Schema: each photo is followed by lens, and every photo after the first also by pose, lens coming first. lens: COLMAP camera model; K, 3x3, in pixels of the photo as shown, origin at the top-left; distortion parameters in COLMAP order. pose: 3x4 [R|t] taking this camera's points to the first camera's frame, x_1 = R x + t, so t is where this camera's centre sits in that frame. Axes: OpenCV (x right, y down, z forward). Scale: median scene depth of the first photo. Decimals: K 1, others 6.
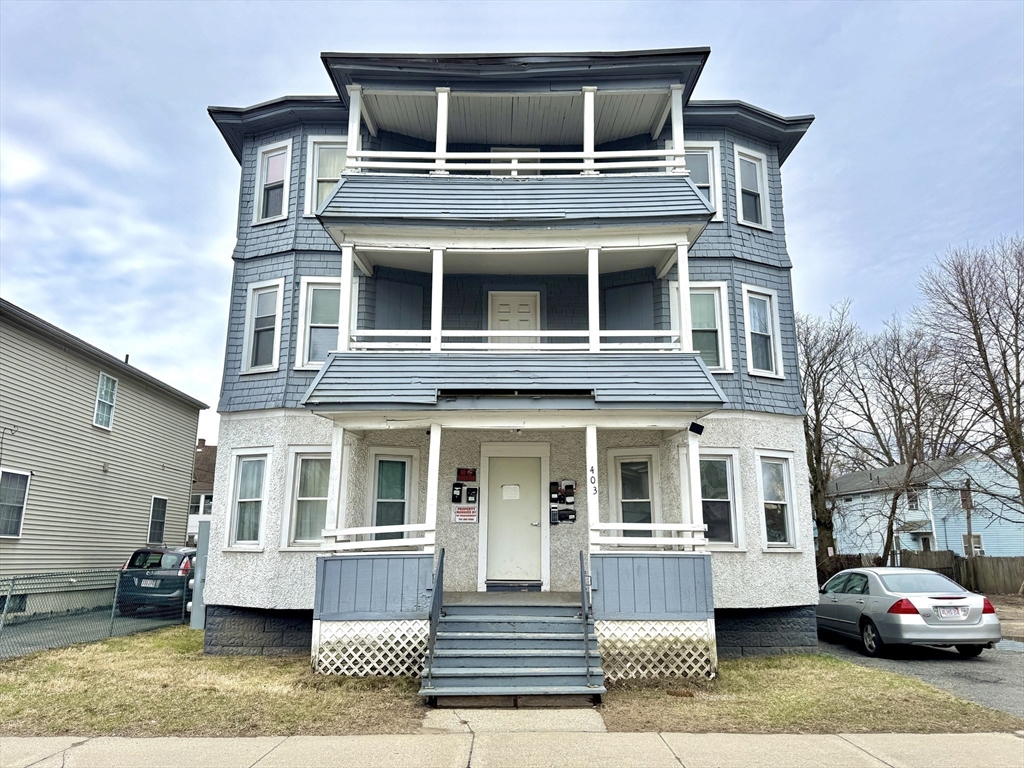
lens RADIAL K [[754.1, 0, 512.0], [0, 754.1, 384.0], [0, 0, 1]] dist [0.037705, -0.001588]
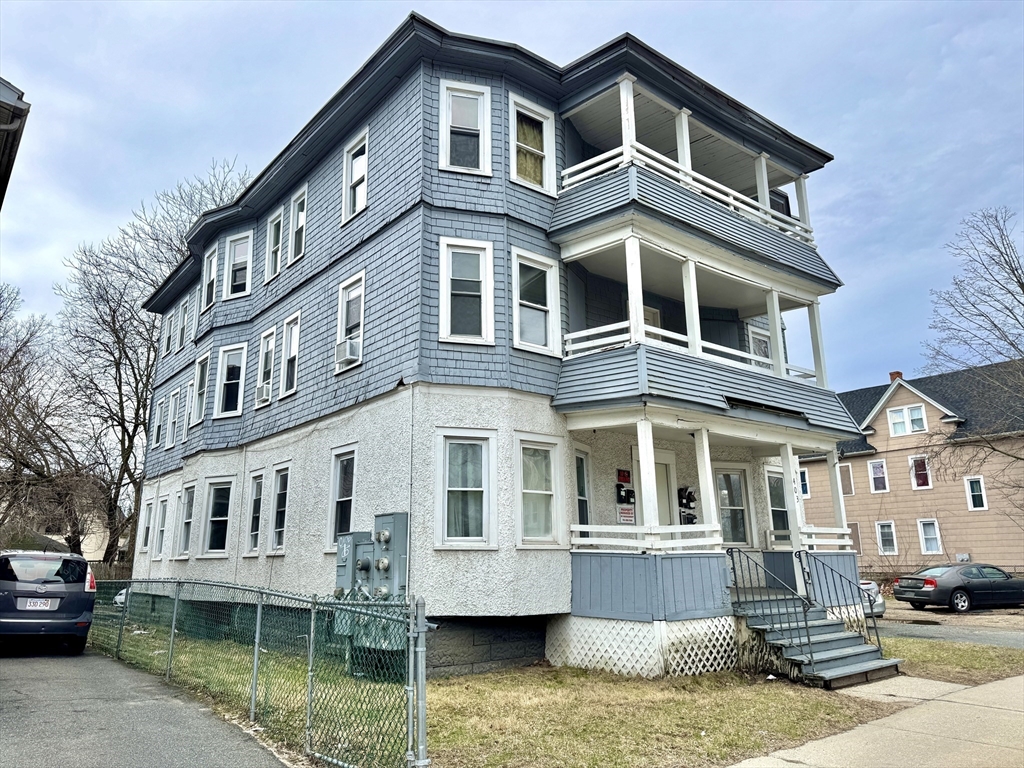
lens RADIAL K [[740.4, 0, 512.0], [0, 740.4, 384.0], [0, 0, 1]] dist [0.023710, -0.003445]
pose [[0.785520, 0.134347, 0.604077, -0.946404], [-0.123979, 0.990525, -0.059075, 0.087518], [-0.606290, -0.028488, 0.794733, 0.353261]]
